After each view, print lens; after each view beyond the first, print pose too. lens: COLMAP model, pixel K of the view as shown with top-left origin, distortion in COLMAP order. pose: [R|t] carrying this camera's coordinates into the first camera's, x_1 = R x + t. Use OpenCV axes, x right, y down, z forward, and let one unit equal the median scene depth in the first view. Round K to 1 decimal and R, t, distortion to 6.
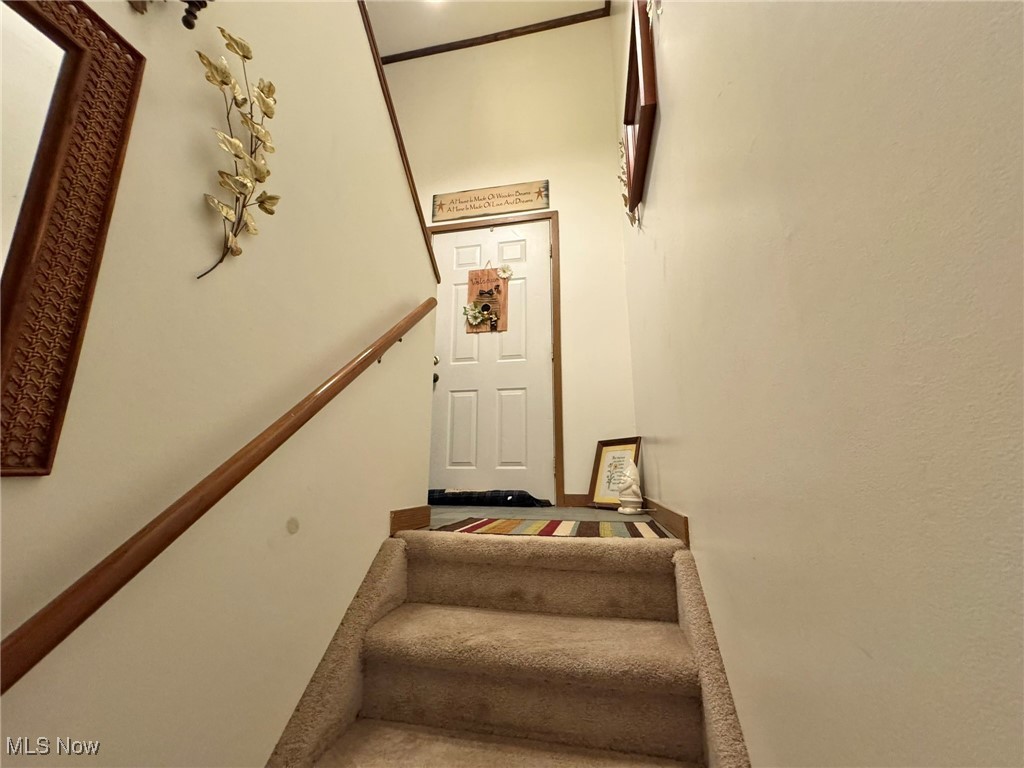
lens RADIAL K [[411.4, 0, 512.4], [0, 411.4, 381.5], [0, 0, 1]] dist [-0.000080, 0.000194]
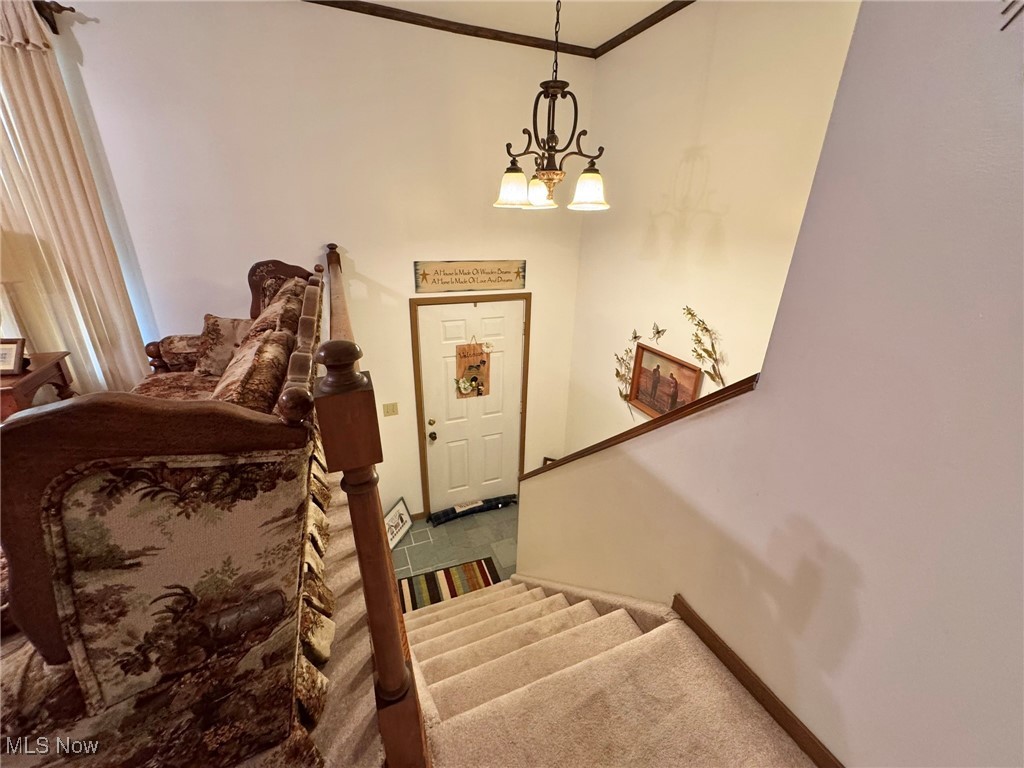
lens RADIAL K [[411.4, 0, 510.7], [0, 411.4, 384.3], [0, 0, 1]] dist [-0.000080, 0.000194]
pose [[0.815874, -0.199035, 0.542895, -0.617007], [-0.143591, 0.839743, 0.523655, -0.791206], [-0.560118, -0.505191, 0.656544, 0.132935]]
